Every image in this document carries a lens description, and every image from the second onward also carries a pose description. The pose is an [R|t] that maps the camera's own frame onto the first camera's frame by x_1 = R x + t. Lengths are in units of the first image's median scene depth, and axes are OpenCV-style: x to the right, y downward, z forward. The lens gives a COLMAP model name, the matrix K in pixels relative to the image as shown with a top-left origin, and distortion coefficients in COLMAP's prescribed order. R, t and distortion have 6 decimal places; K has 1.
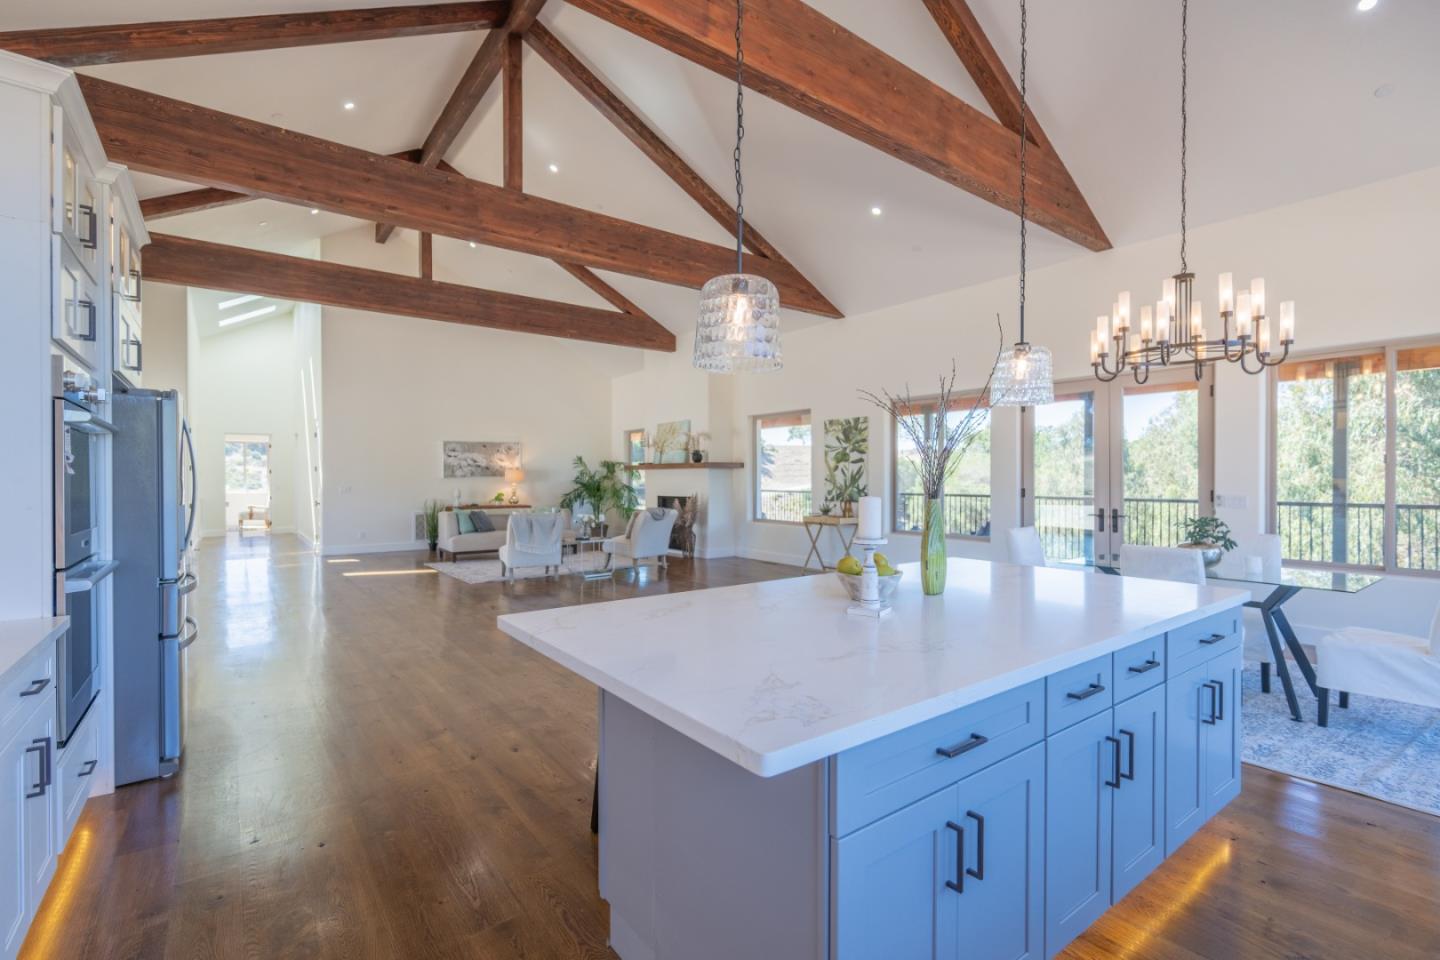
lens RADIAL K [[658.8, 0, 720.0], [0, 658.8, 480.0], [0, 0, 1]] dist [0.004341, 0.000297]
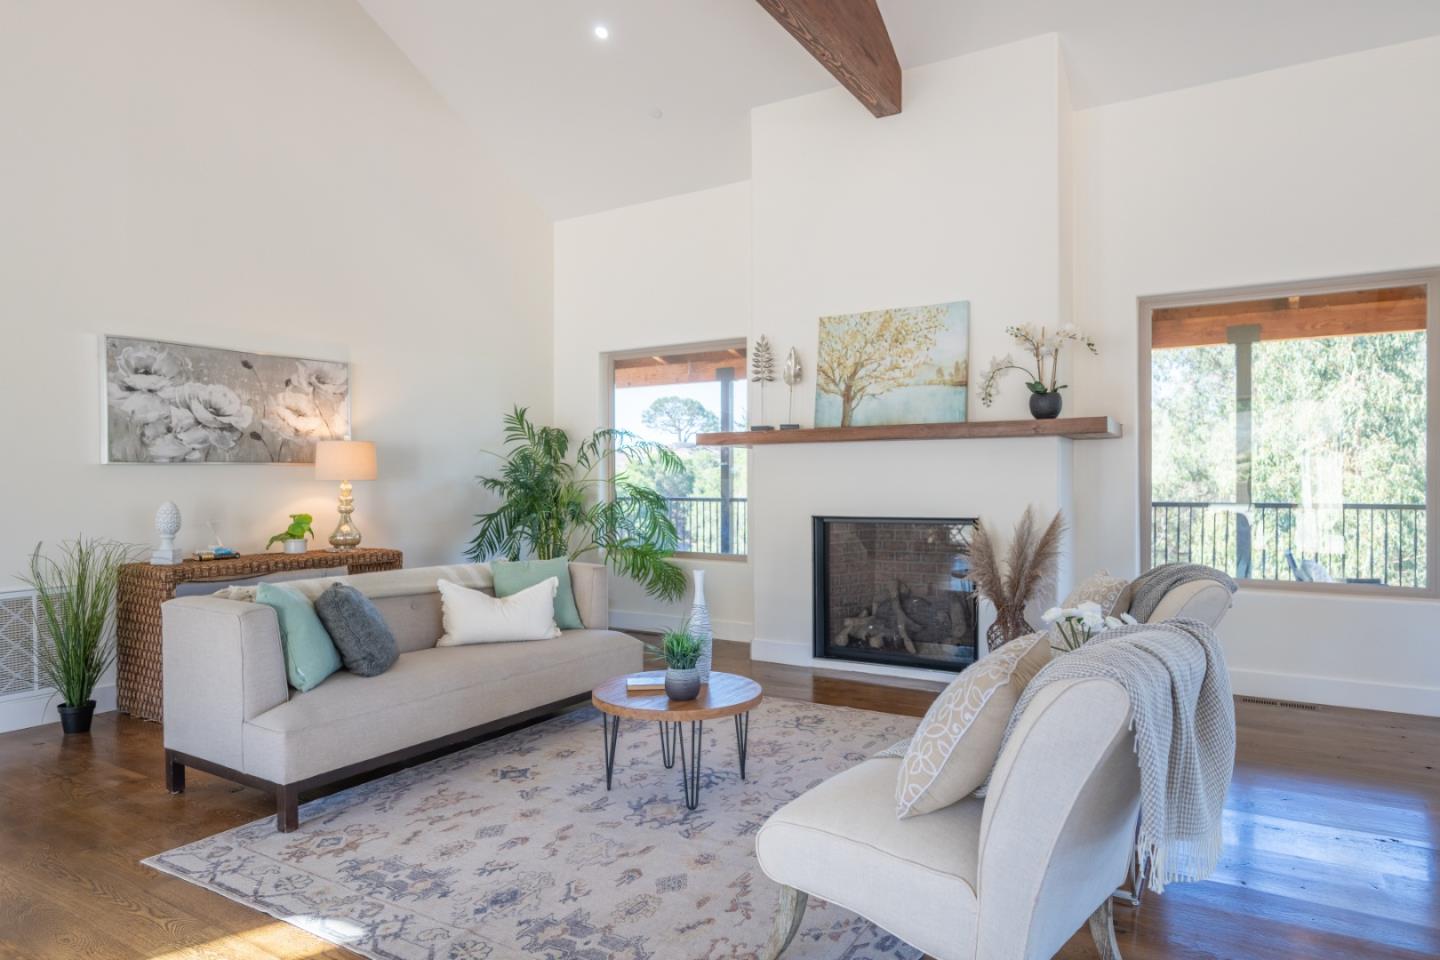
lens RADIAL K [[866.0, 0, 720.0], [0, 866.0, 480.0], [0, 0, 1]] dist [-0.000782, 0.000522]
pose [[0.931688, -0.001735, 0.363256, -0.300812], [0.003068, 0.999991, -0.003091, 0.005318], [-0.363247, 0.003994, 0.931684, 0.541987]]
